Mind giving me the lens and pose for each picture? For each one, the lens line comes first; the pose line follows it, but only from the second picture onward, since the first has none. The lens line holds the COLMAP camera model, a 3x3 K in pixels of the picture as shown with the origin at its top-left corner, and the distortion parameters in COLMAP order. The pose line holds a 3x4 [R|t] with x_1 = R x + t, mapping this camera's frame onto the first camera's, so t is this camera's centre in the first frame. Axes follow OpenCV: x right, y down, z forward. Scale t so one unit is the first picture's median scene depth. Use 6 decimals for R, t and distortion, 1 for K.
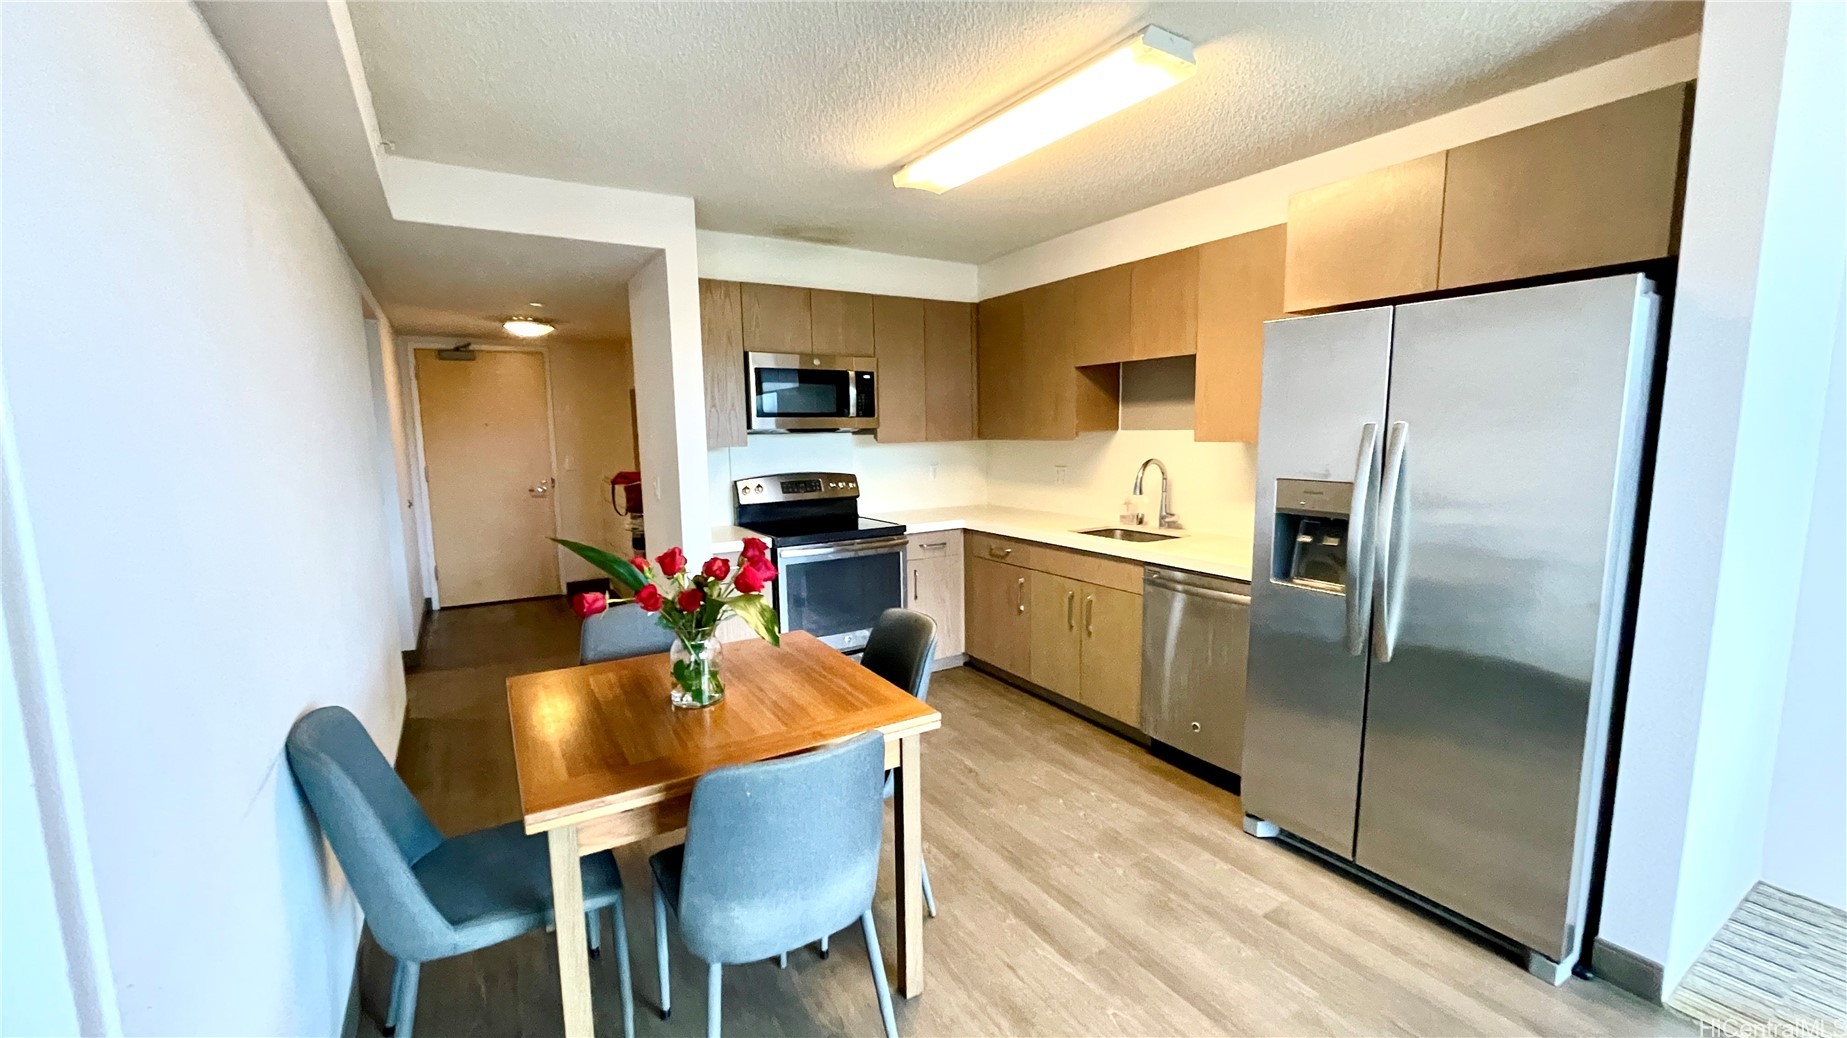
lens RADIAL K [[748.8, 0, 923.5], [0, 748.8, 519.0], [0, 0, 1]] dist [0.001923, 0.000041]
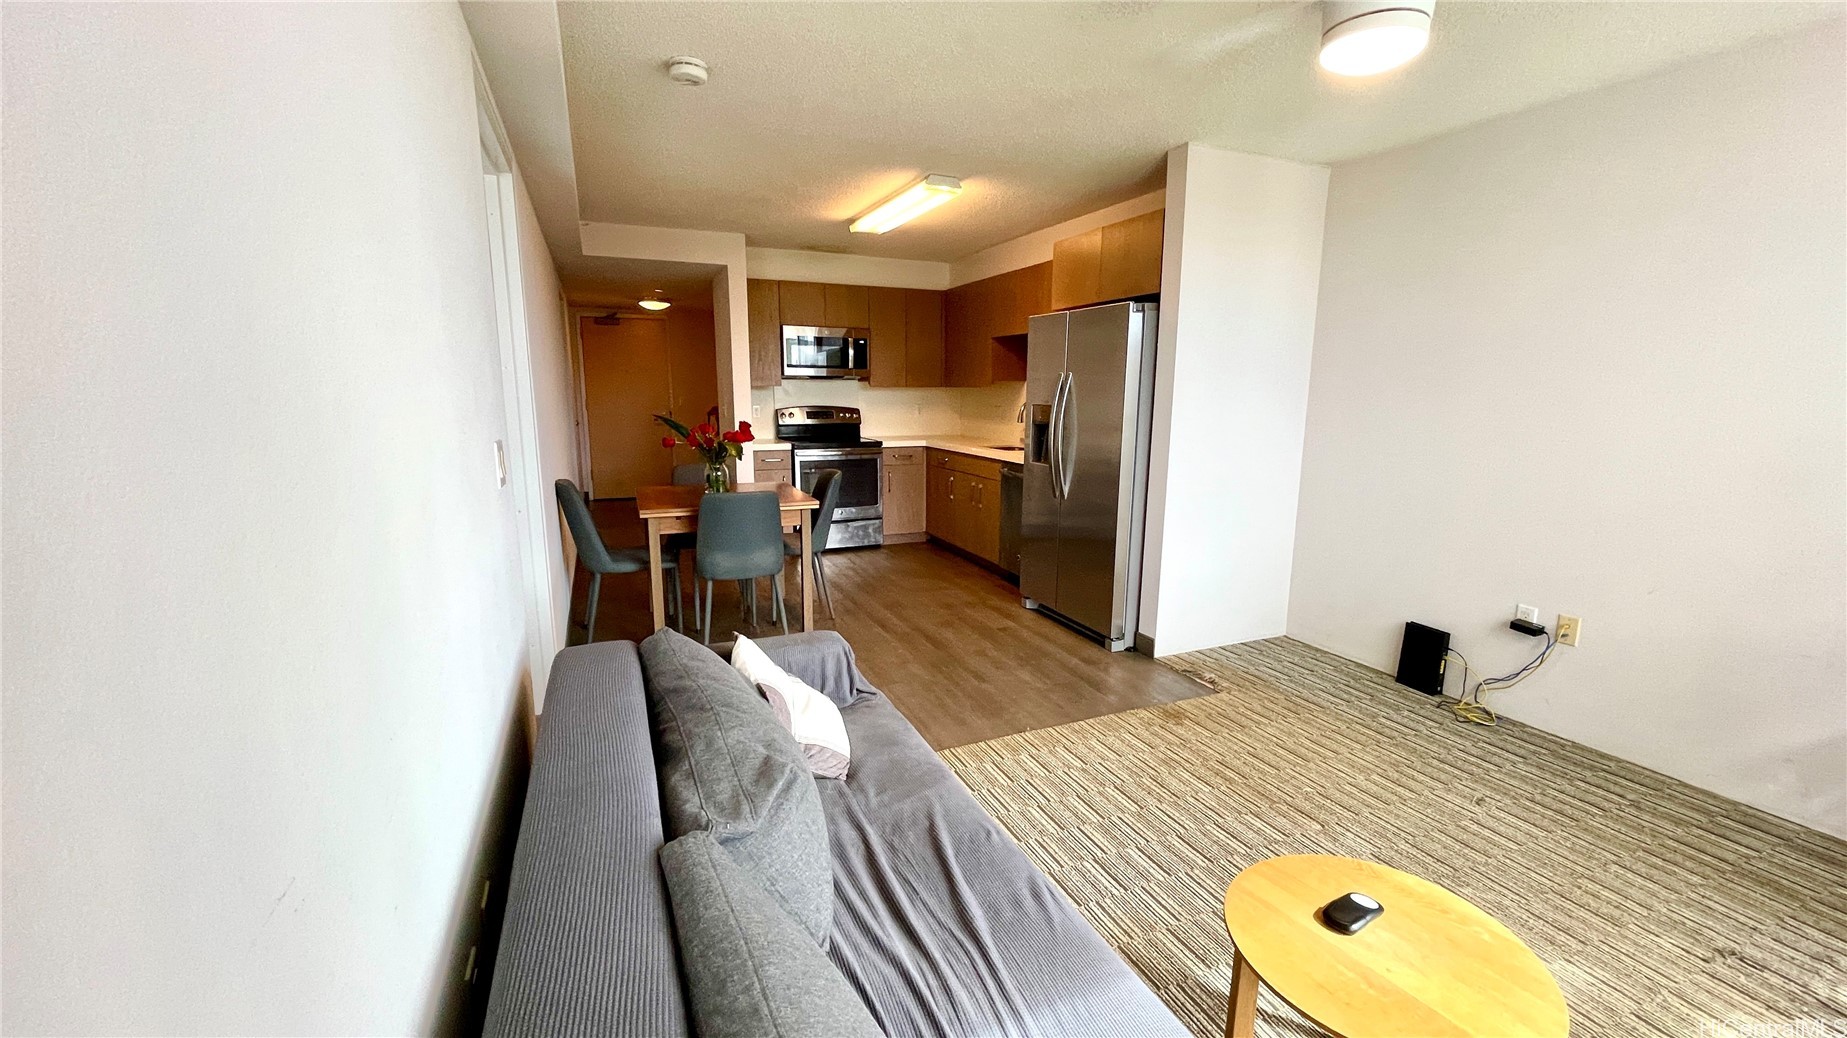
lens RADIAL K [[748.8, 0, 923.5], [0, 748.8, 519.0], [0, 0, 1]] dist [0.001923, 0.000041]
pose [[0.988443, 0.047664, -0.143906, 0.304548], [-0.040219, 0.997719, 0.054209, 0.085711], [0.146161, -0.047794, 0.988106, -0.532290]]
